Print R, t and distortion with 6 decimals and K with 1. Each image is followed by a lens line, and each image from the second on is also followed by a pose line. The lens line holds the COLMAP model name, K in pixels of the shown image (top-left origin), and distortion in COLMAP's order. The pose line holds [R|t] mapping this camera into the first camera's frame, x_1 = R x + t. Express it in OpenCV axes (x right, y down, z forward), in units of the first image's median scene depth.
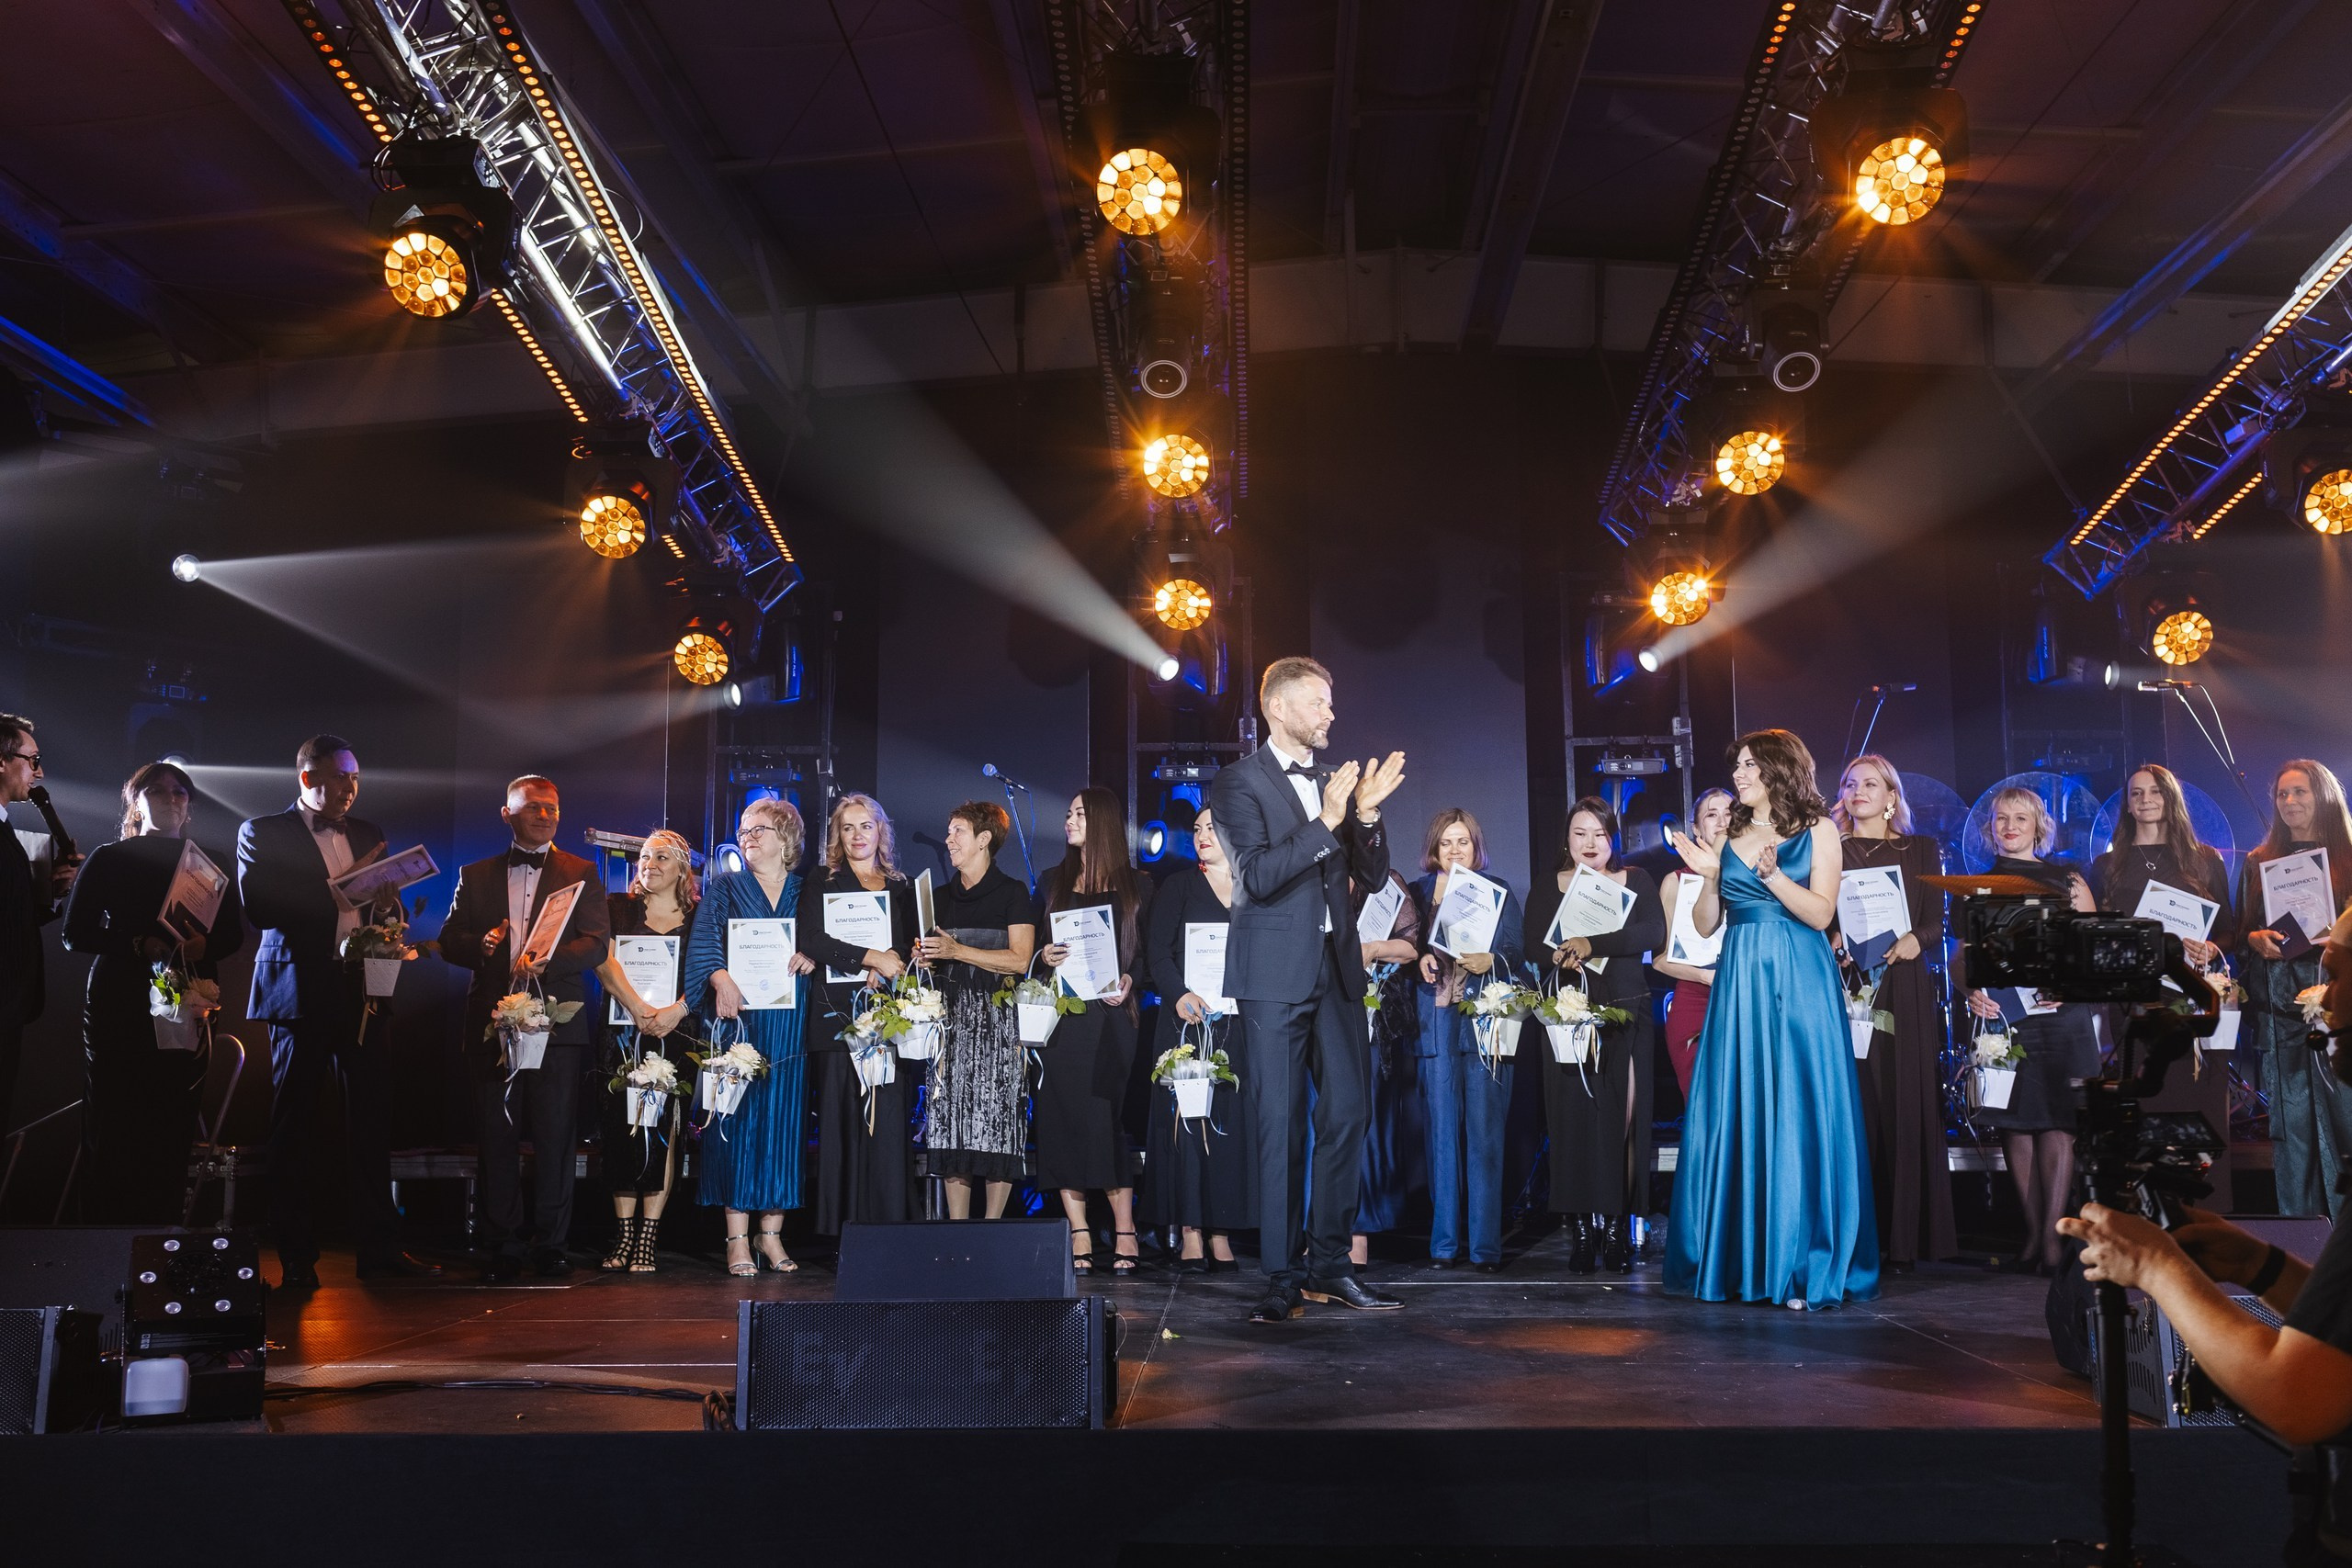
lens RADIAL K [[1992.3, 0, 1173.6], [0, 1992.3, 861.8], [0, 0, 1]] dist [-0.013786, -0.005885]
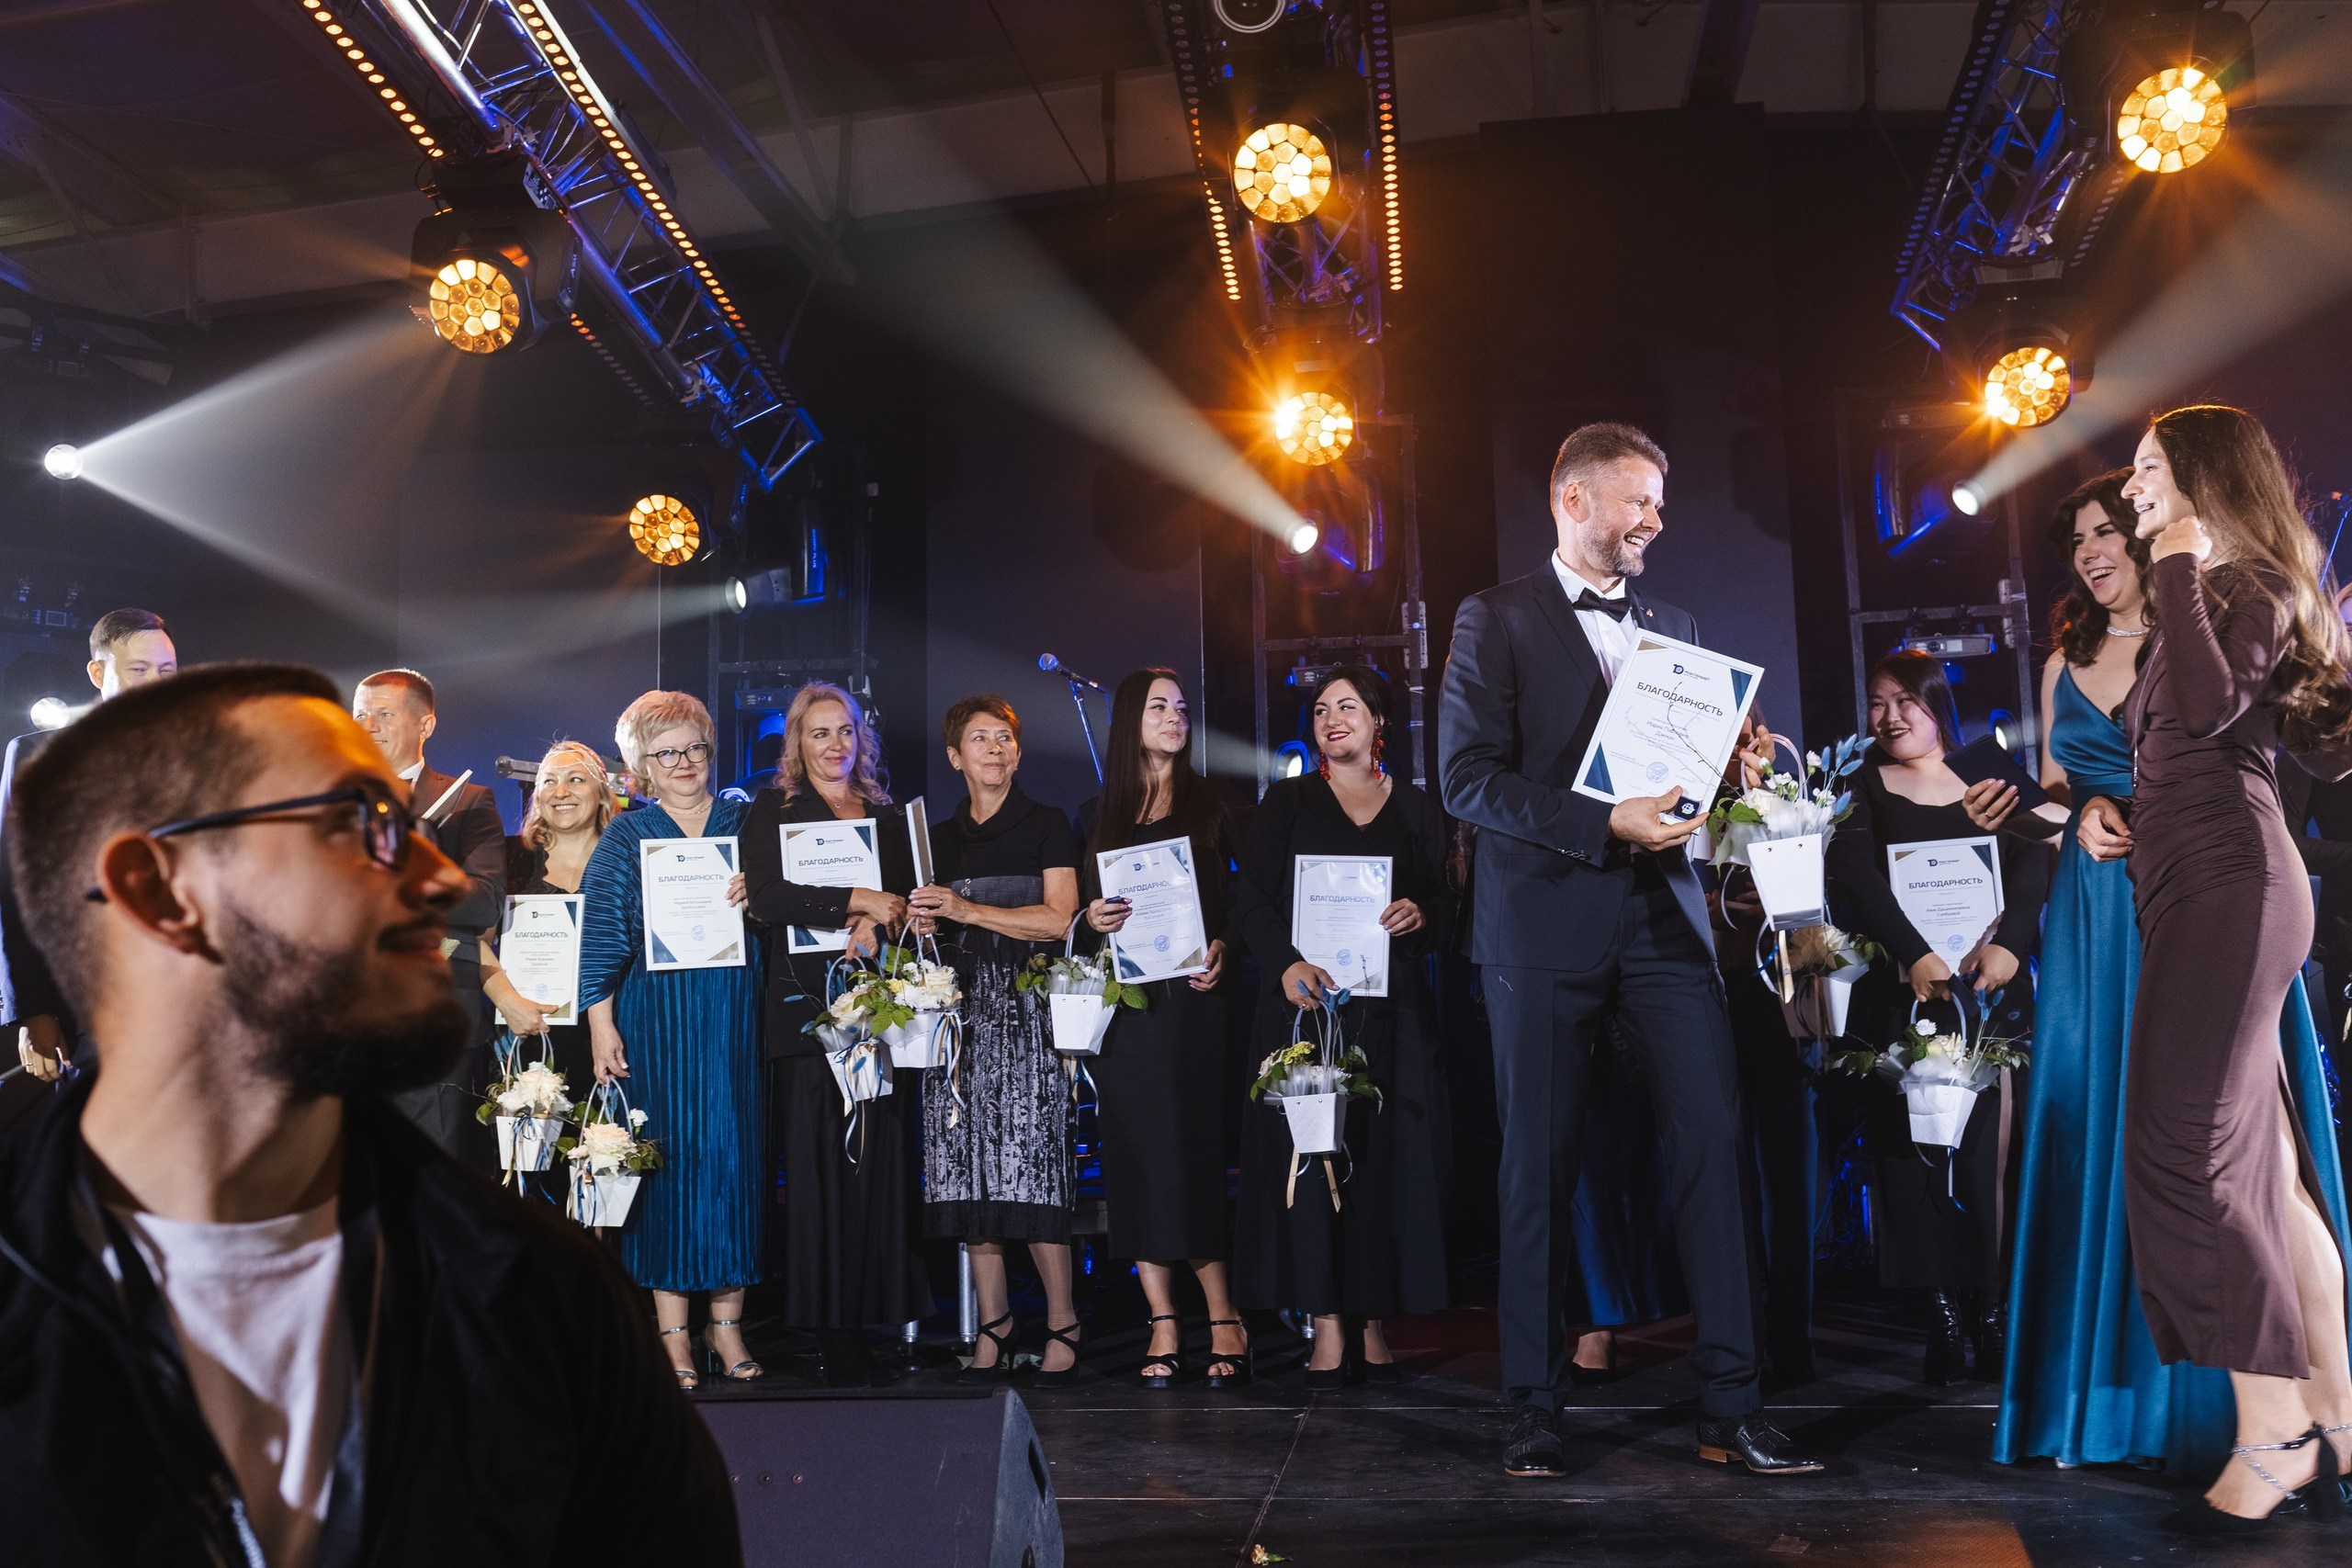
lens RADIAL K [[1992.3, 0, 1173.6], [0, 1992.3, 861.8], [0, 0, 1]] dist [-0.013786, -0.005885]
pose [[0.995198, -0.024739, -0.094708, 0.021633], [0.024759, 0.999693, -0.000970, 0.031757], [0.094703, -0.001380, 0.995505, 0.328998]]
